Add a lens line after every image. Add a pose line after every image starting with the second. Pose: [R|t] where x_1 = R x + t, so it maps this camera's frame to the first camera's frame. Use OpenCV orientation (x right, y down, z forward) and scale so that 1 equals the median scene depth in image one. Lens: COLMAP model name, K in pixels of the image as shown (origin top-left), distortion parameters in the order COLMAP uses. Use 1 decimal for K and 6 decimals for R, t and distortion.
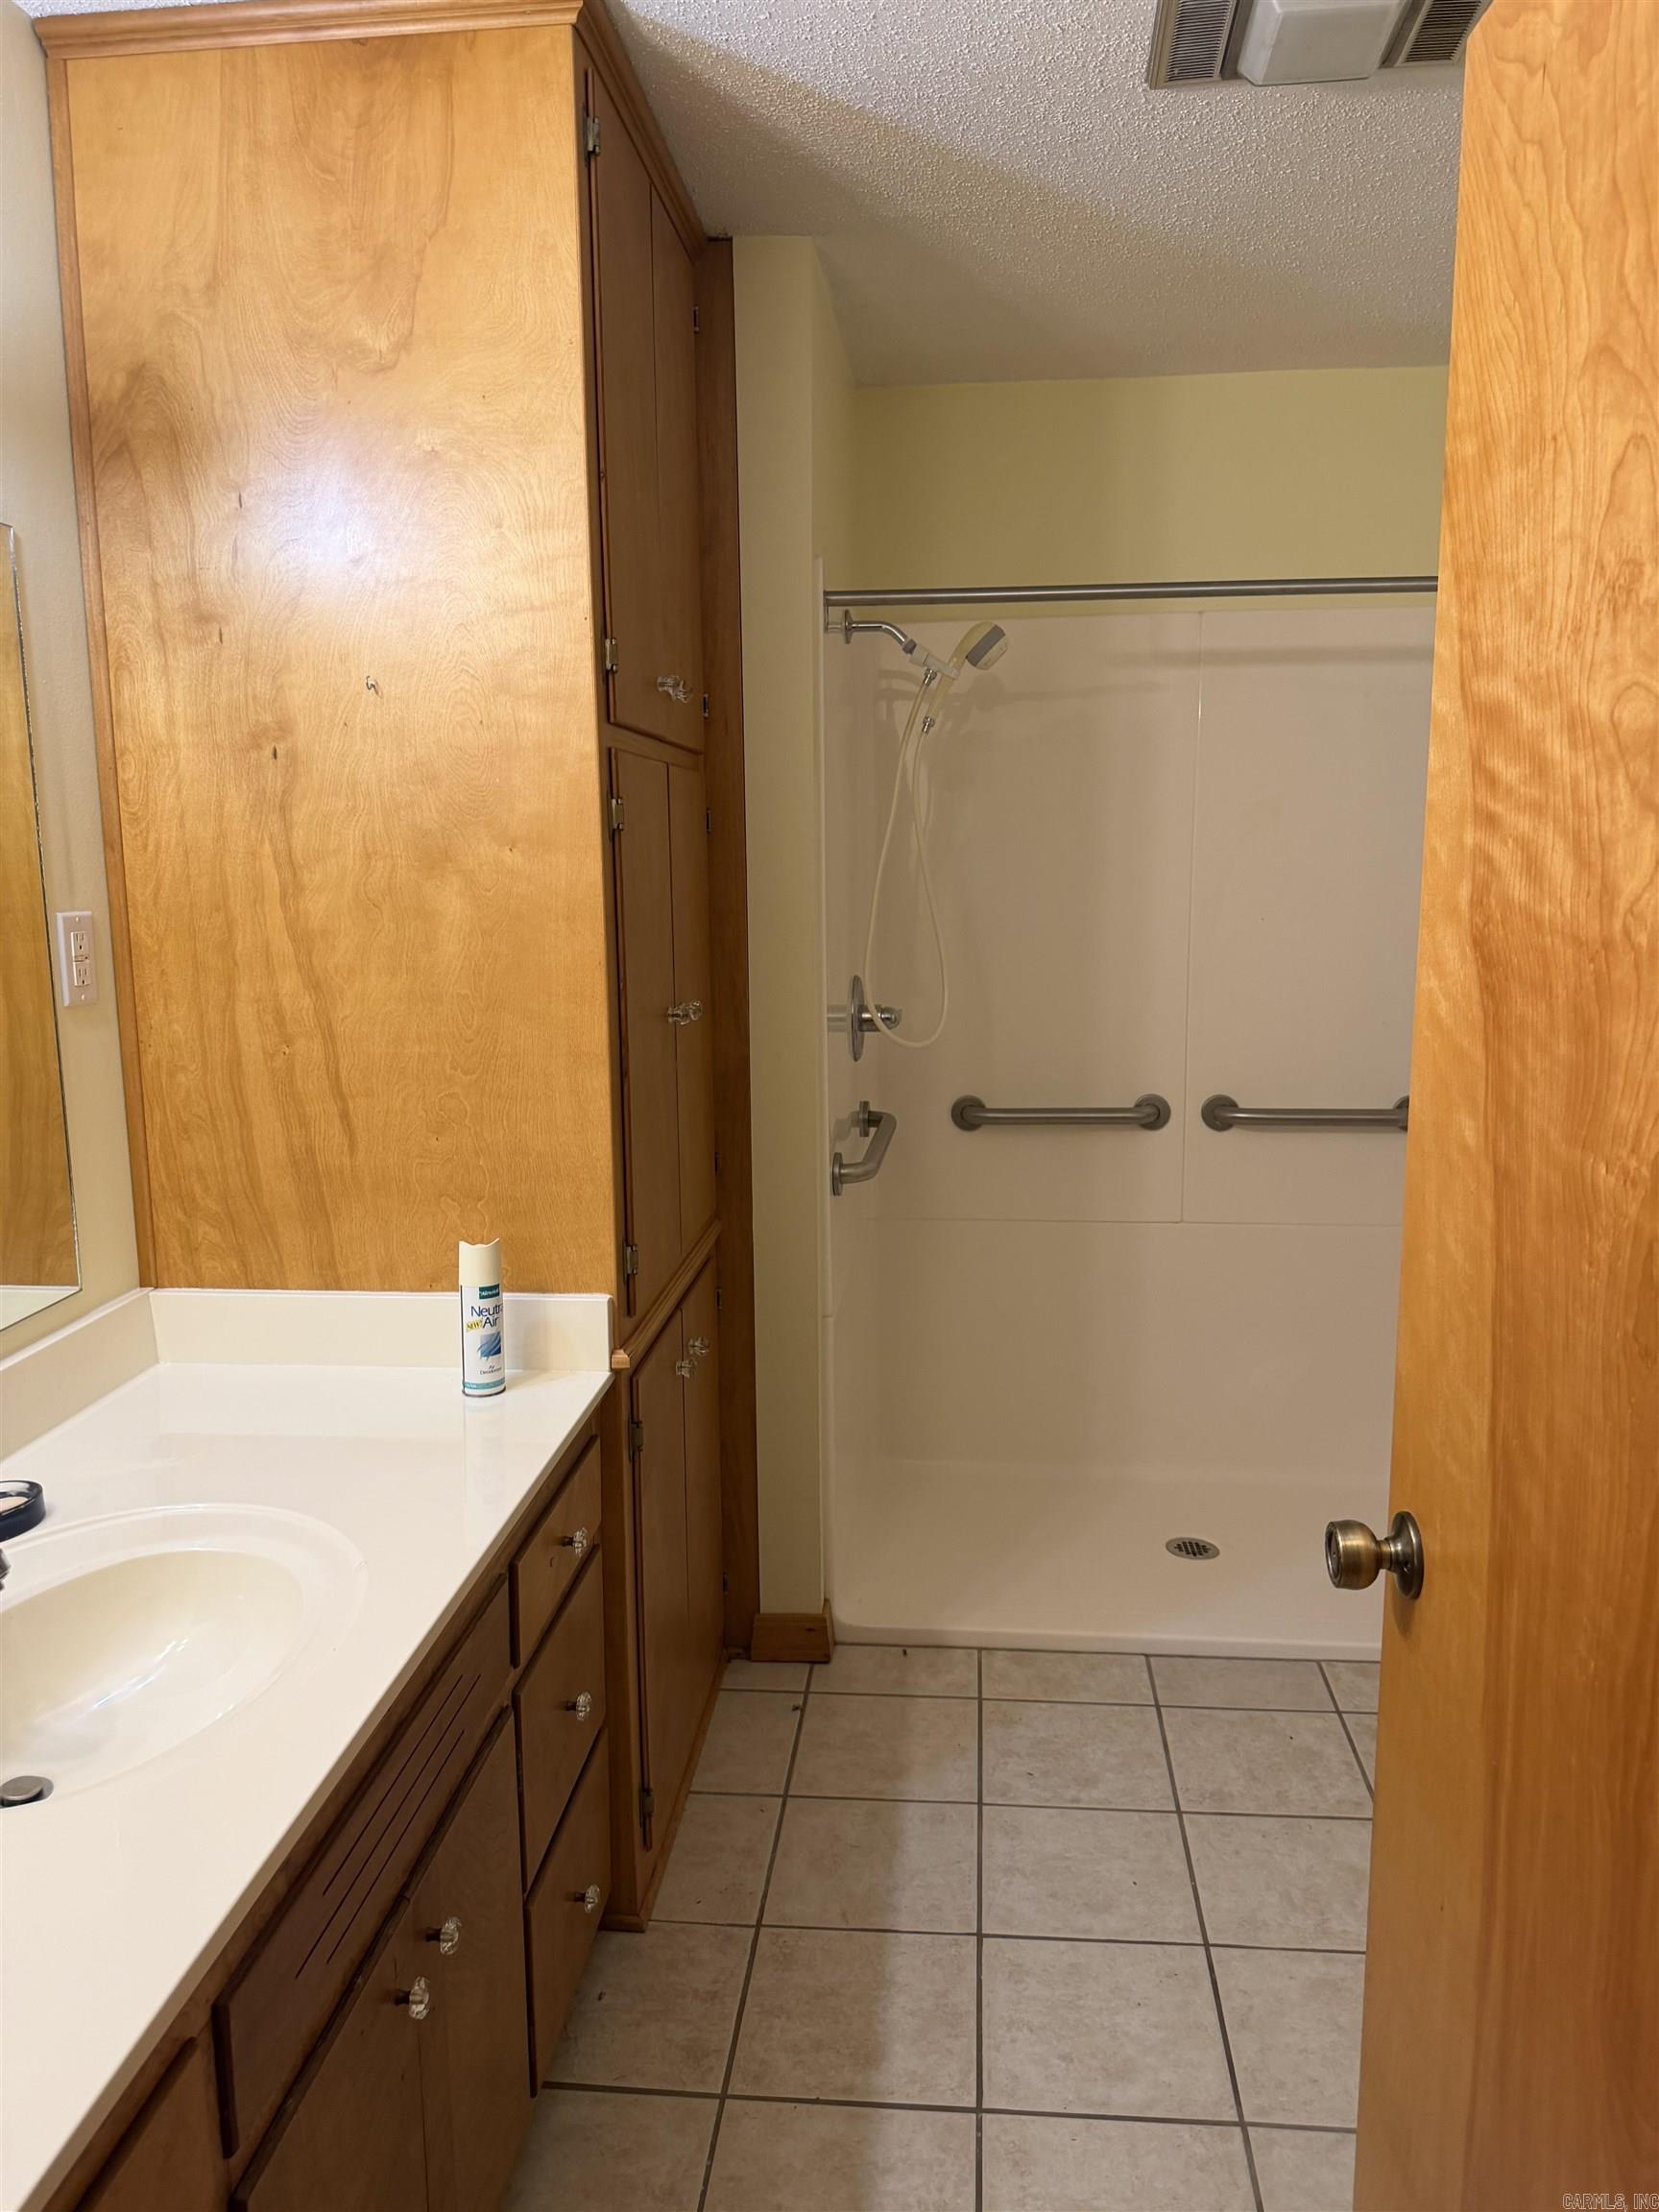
lens RADIAL K [[1572.9, 0, 821.0], [0, 1572.9, 1117.9], [0, 0, 1]] dist [0.092779, -0.138861]
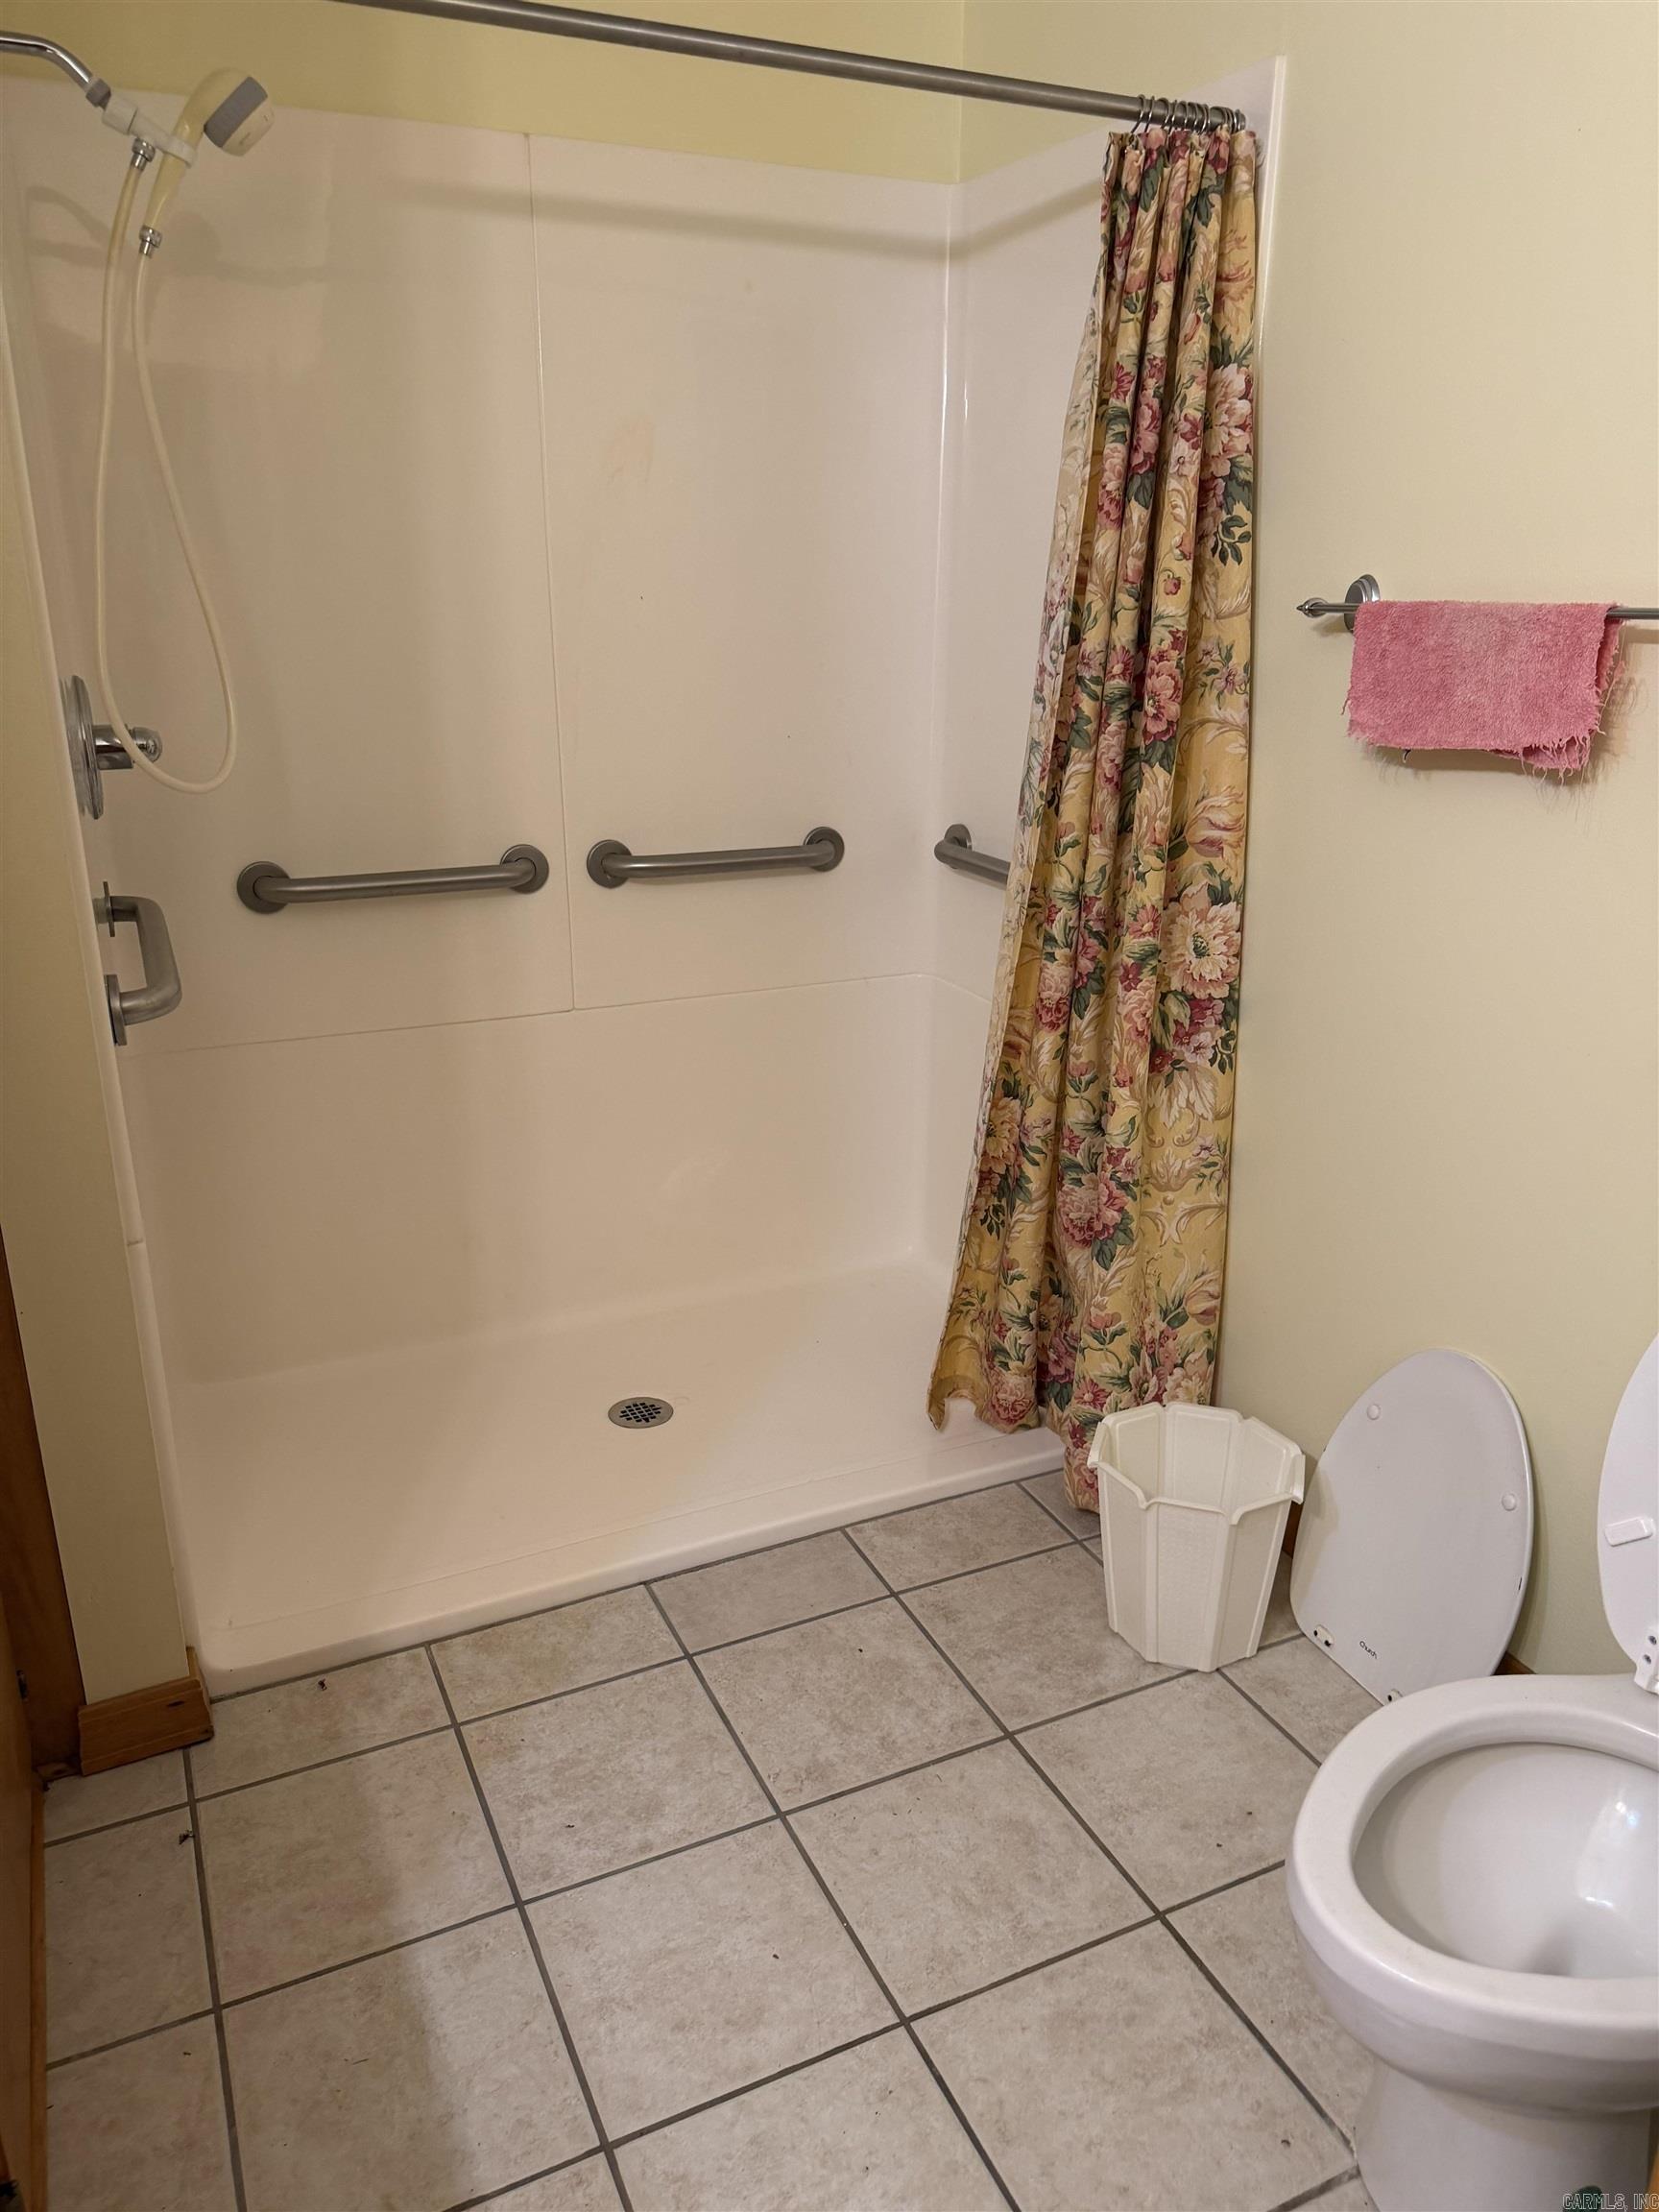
lens RADIAL K [[1545.5, 0, 835.0], [0, 1545.5, 1133.8], [0, 0, 1]] dist [0.000549, -0.016765]
pose [[0.853583, -0.152839, 0.498032, -0.056163], [0.064525, 0.979651, 0.190052, -0.012286], [-0.516946, -0.130090, 0.846076, 0.351738]]
